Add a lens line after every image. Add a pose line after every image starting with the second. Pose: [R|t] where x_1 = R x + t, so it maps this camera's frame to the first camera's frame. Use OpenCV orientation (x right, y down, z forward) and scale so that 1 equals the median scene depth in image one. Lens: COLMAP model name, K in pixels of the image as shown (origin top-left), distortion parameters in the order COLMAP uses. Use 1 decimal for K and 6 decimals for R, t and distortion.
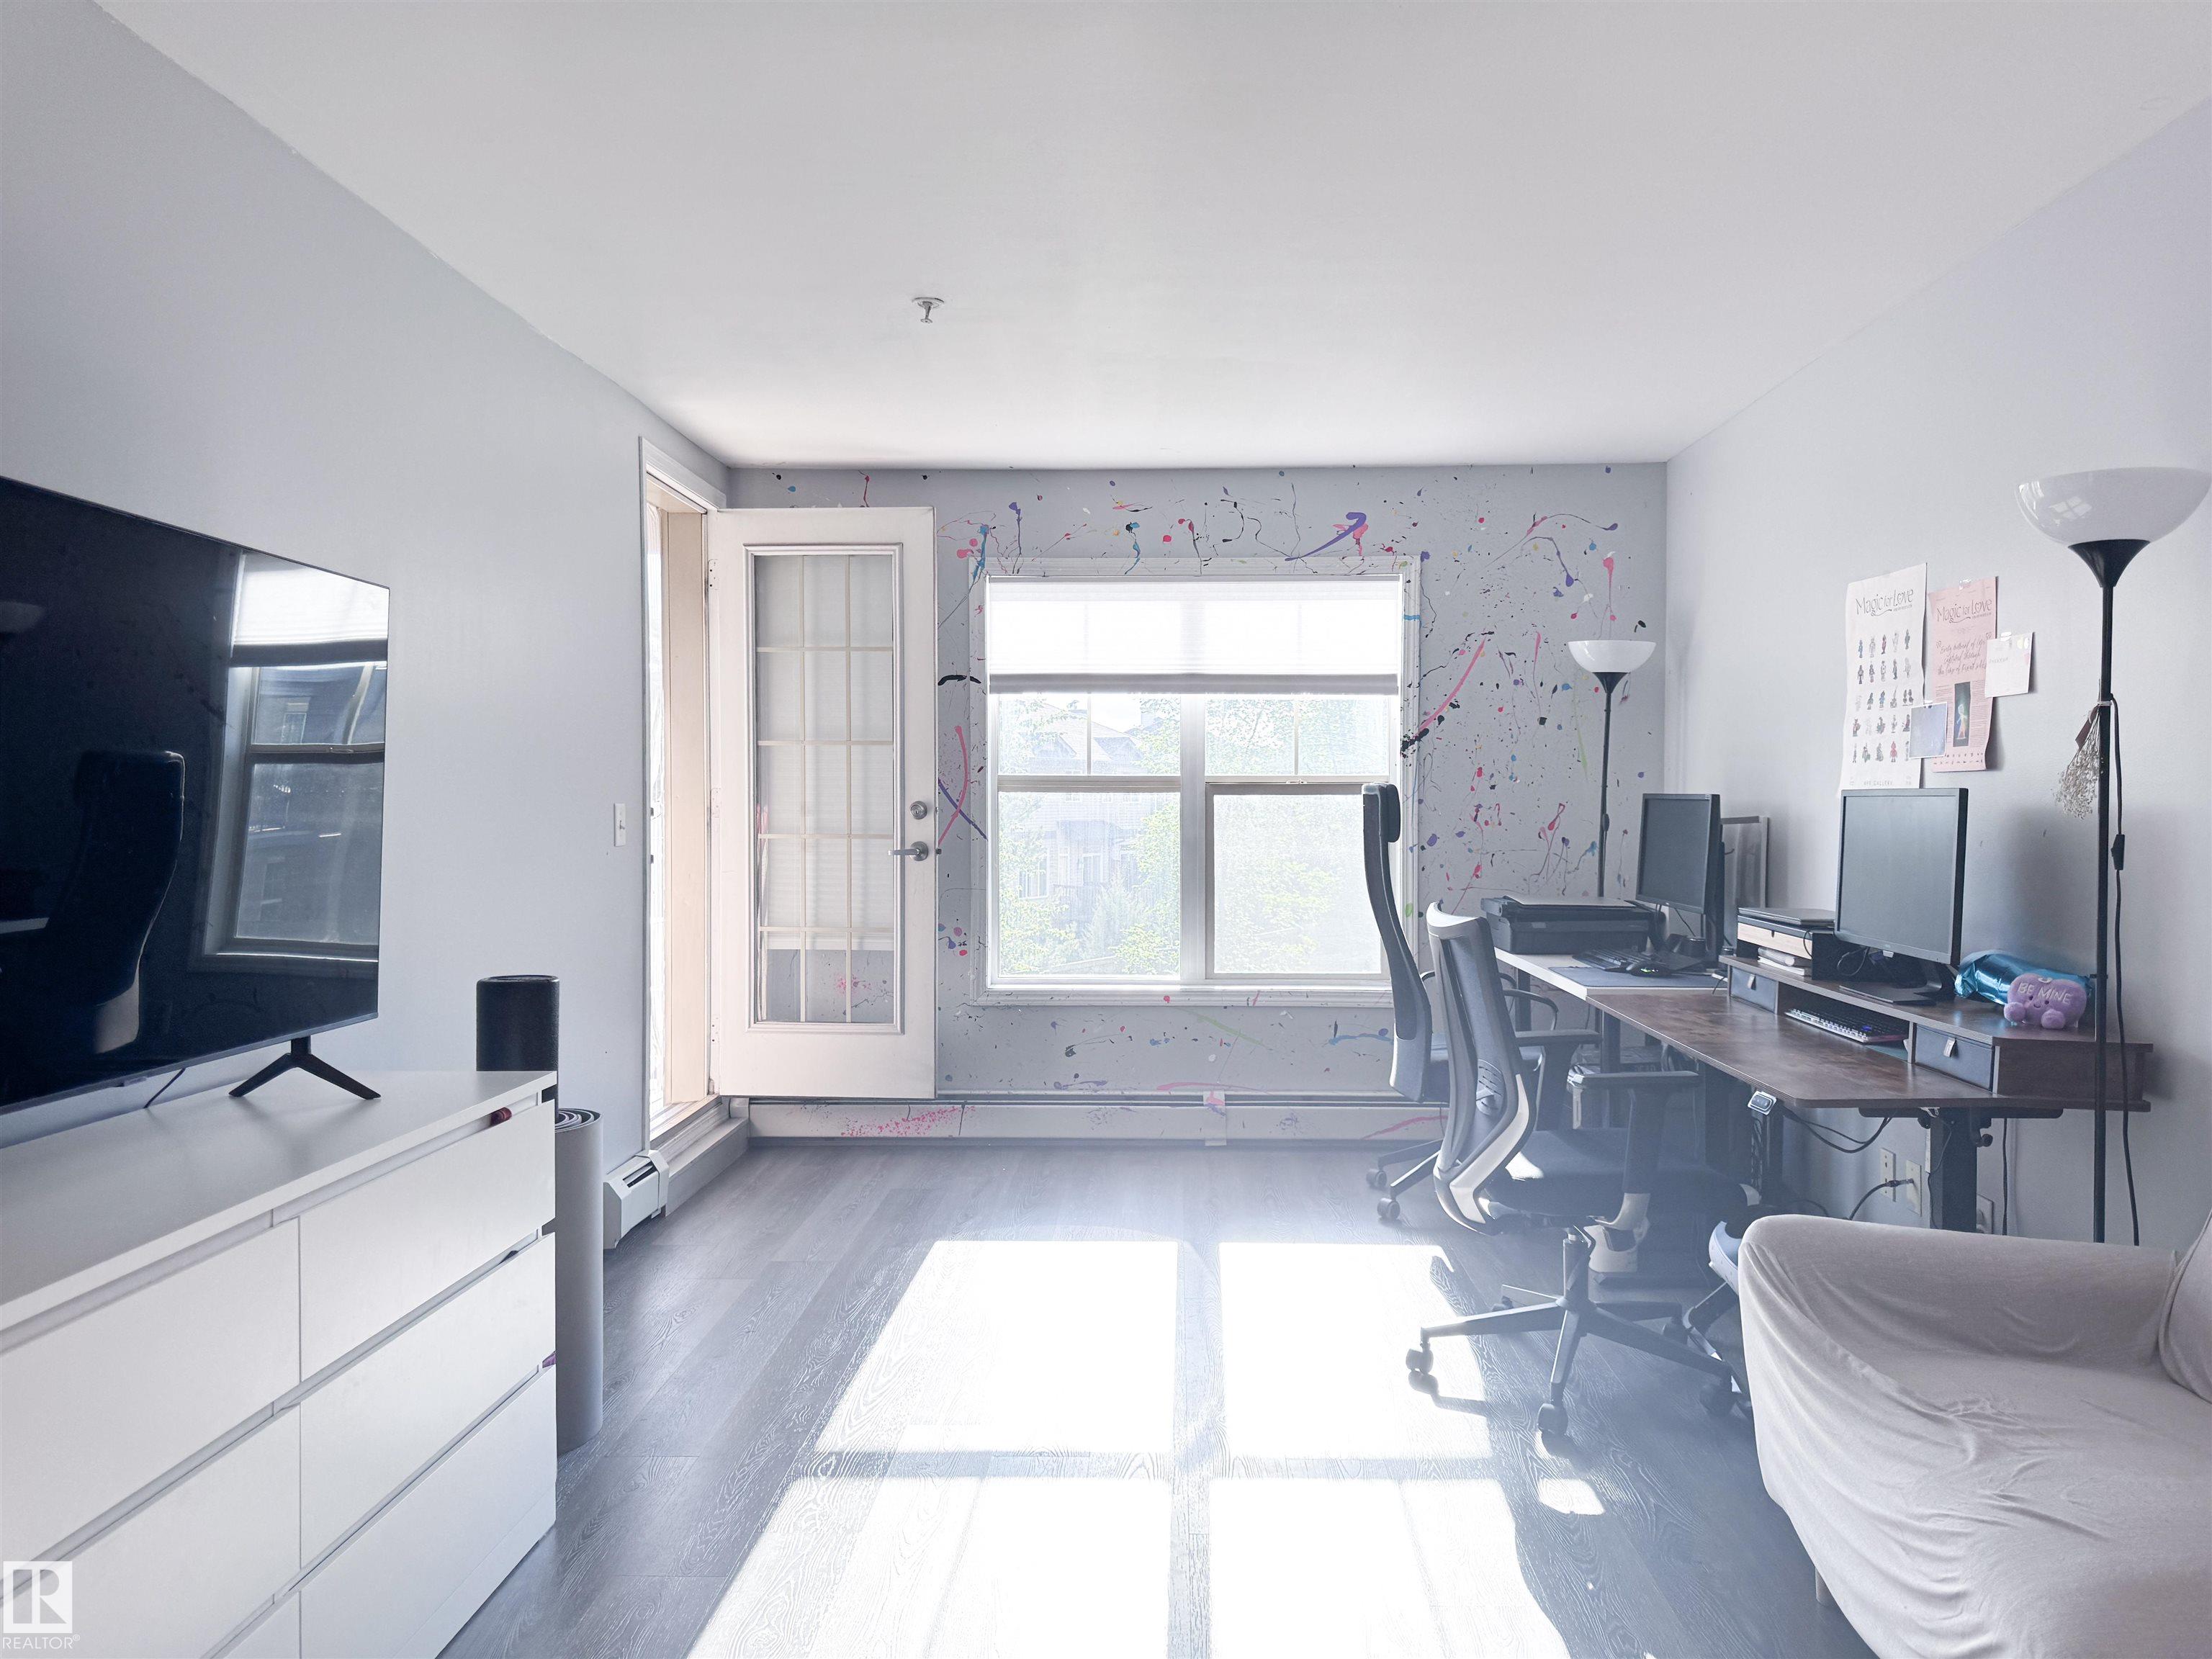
lens RADIAL K [[1521.9, 0, 1135.6], [0, 1521.9, 821.3], [0, 0, 1]] dist [0.145827, -0.274264]
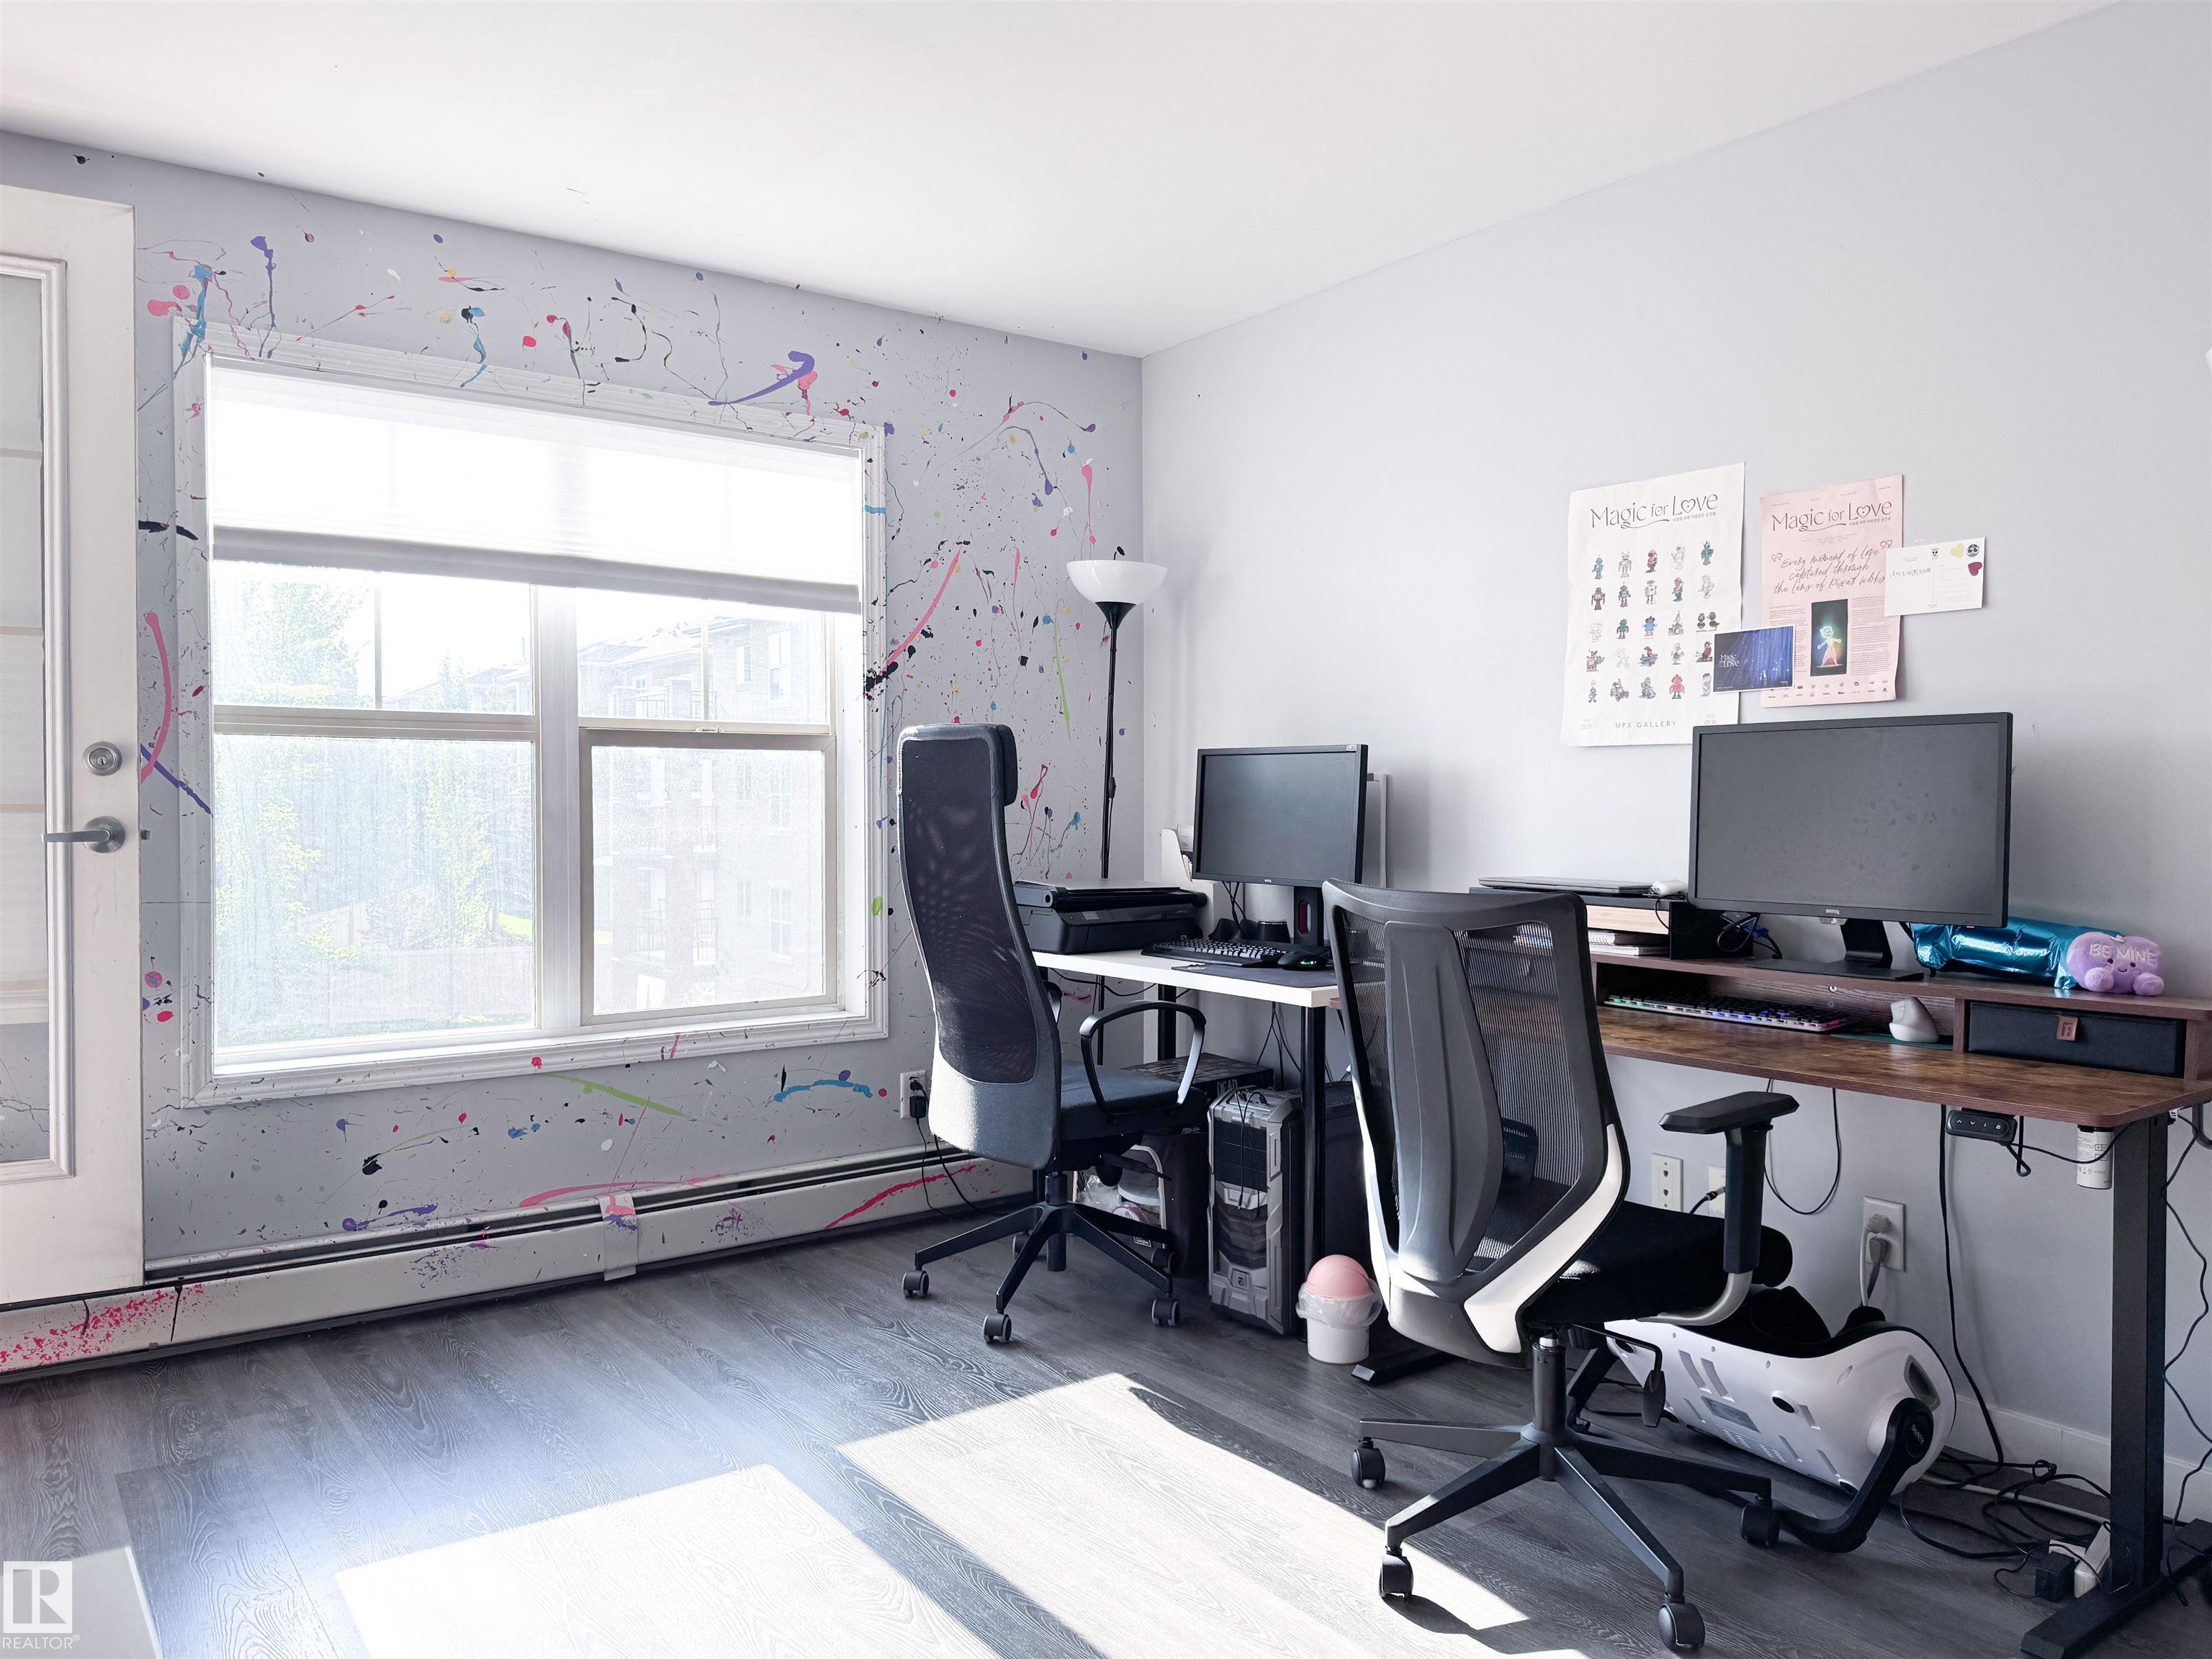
lens RADIAL K [[1568.2, 0, 1079.8], [0, 1568.2, 819.5], [0, 0, 1]] dist [0.128569, -0.228754]
pose [[0.798616, -0.006251, 0.601808, -0.199694], [0.008359, 0.999965, -0.000705, 0.017366], [-0.601783, 0.005594, 0.798640, 0.334059]]
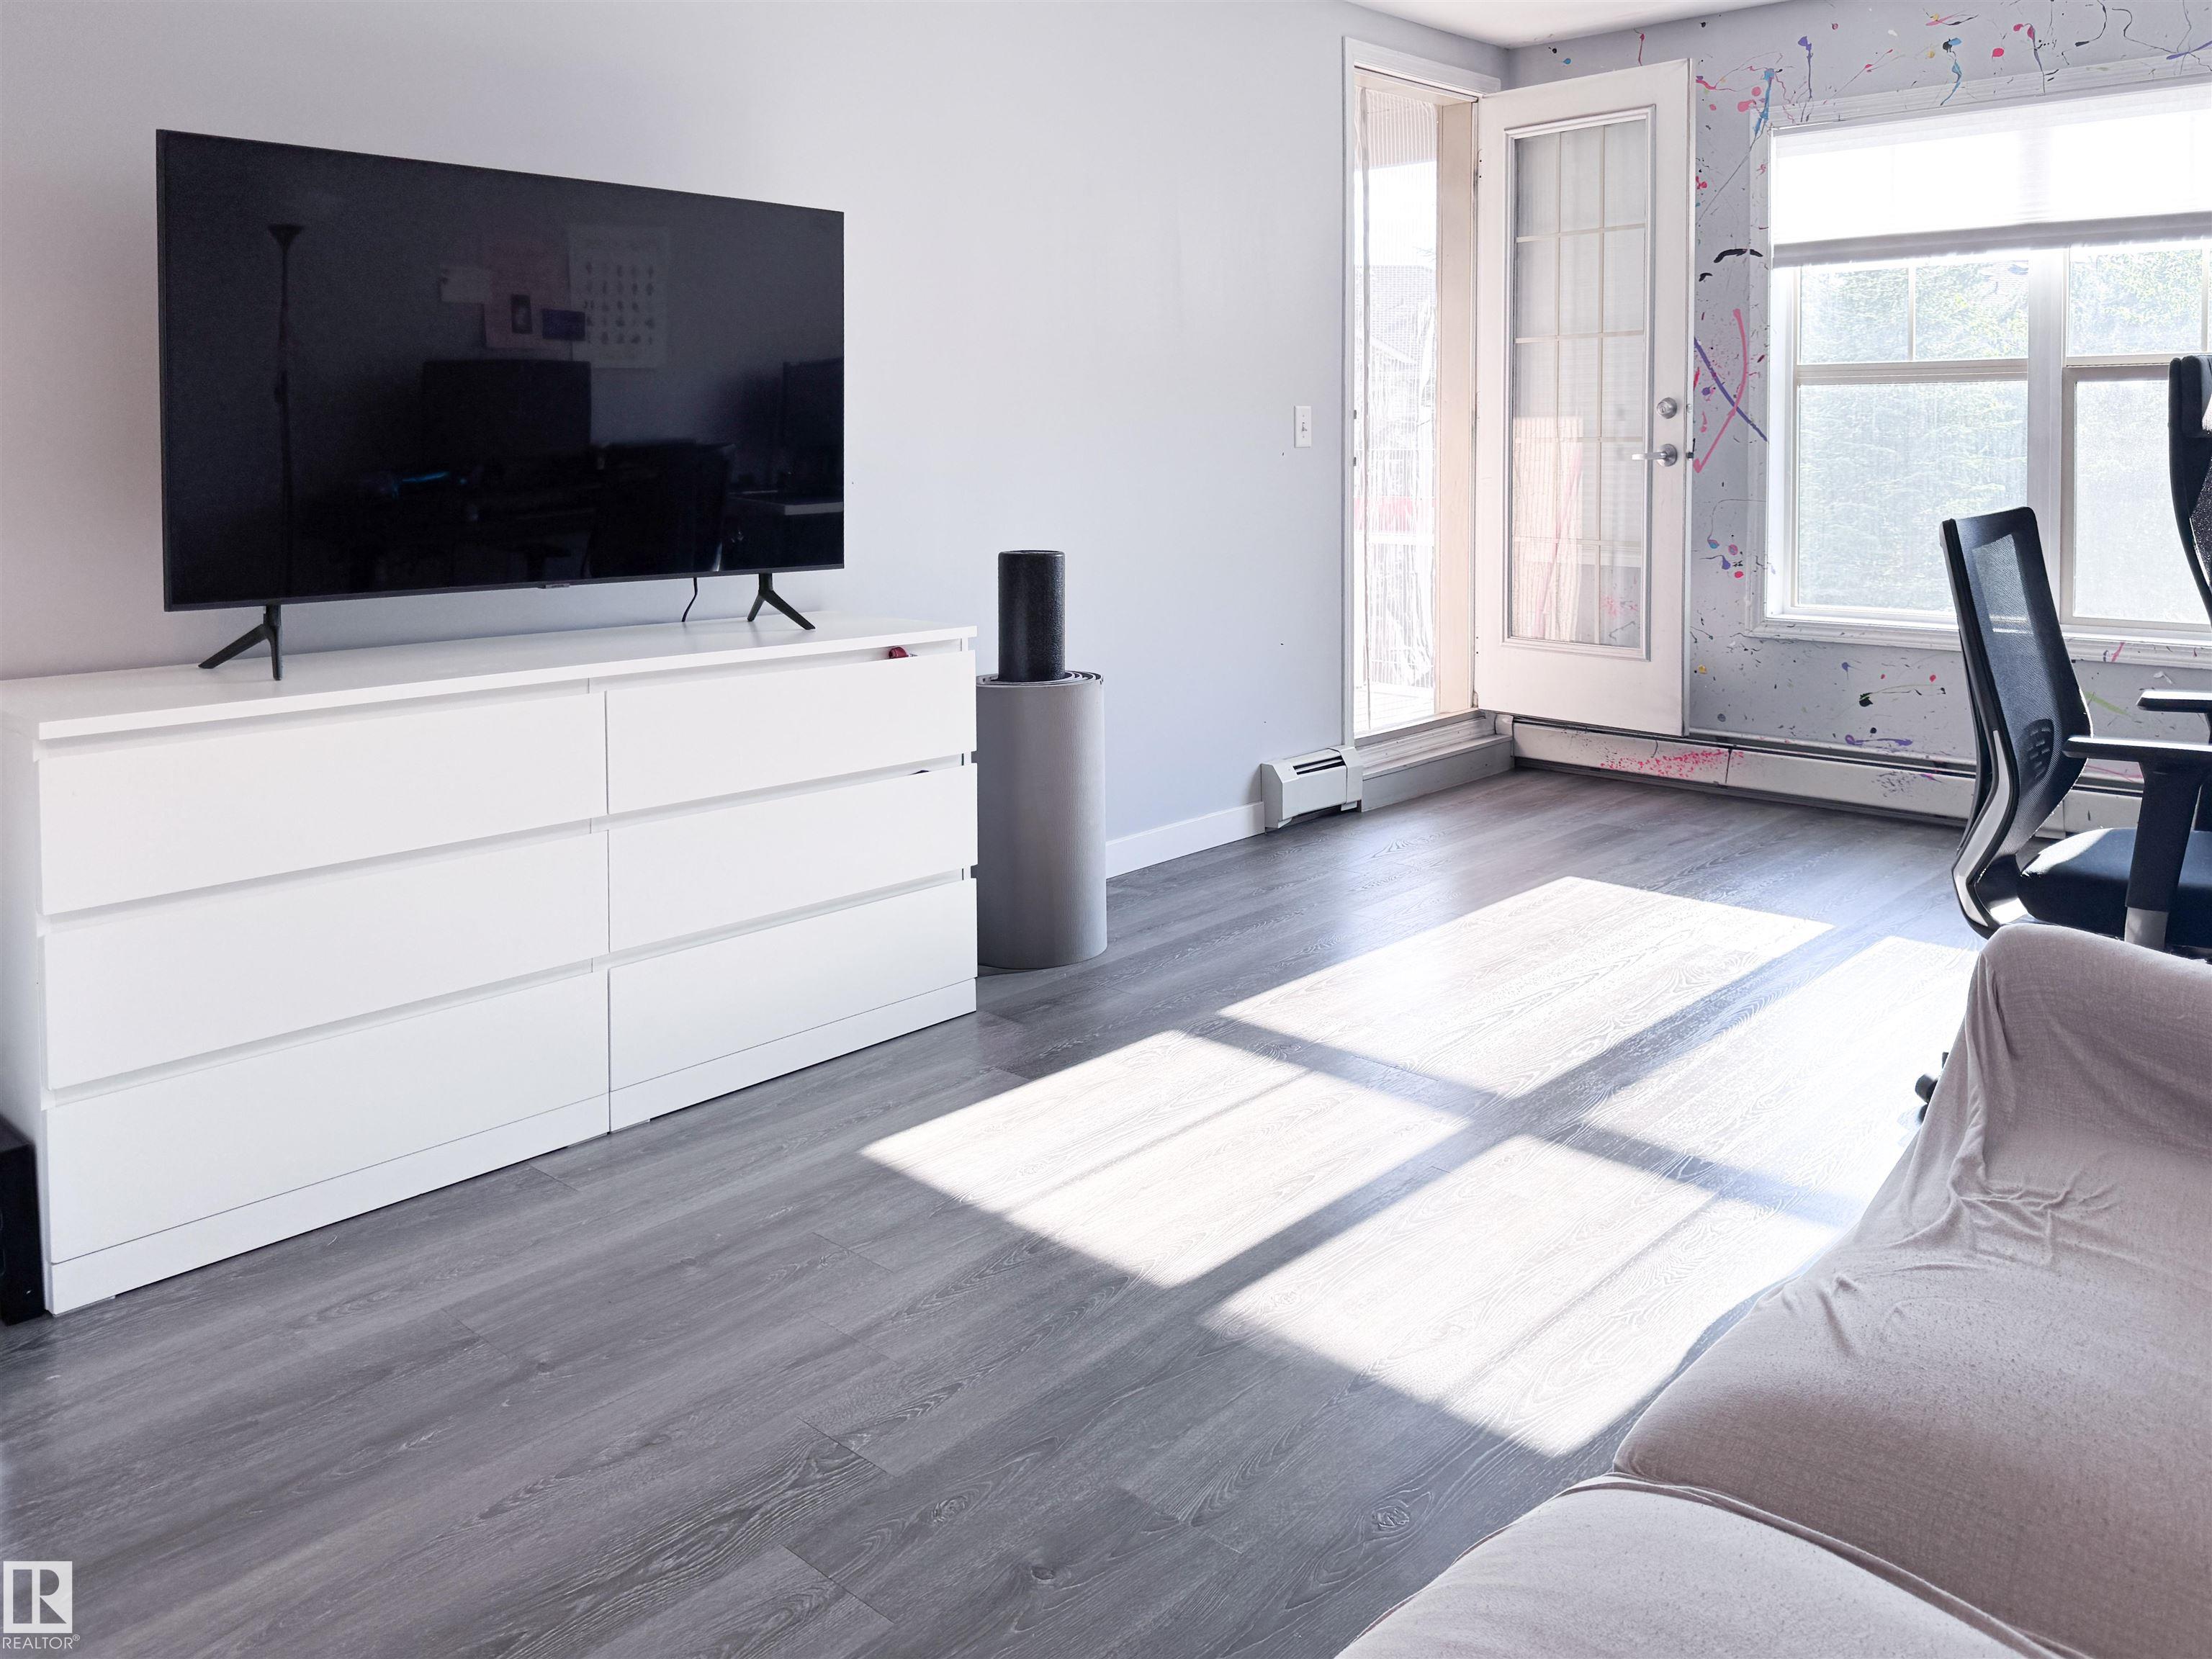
lens RADIAL K [[1689.6, 0, 1103.7], [0, 1689.6, 508.4], [0, 0, 1]] dist [-0.042254, -0.001394]
pose [[0.745584, 0.020658, -0.666091, 0.251202], [0.004355, 0.999347, 0.035868, 0.013992], [0.666397, -0.029643, 0.745008, 0.063232]]
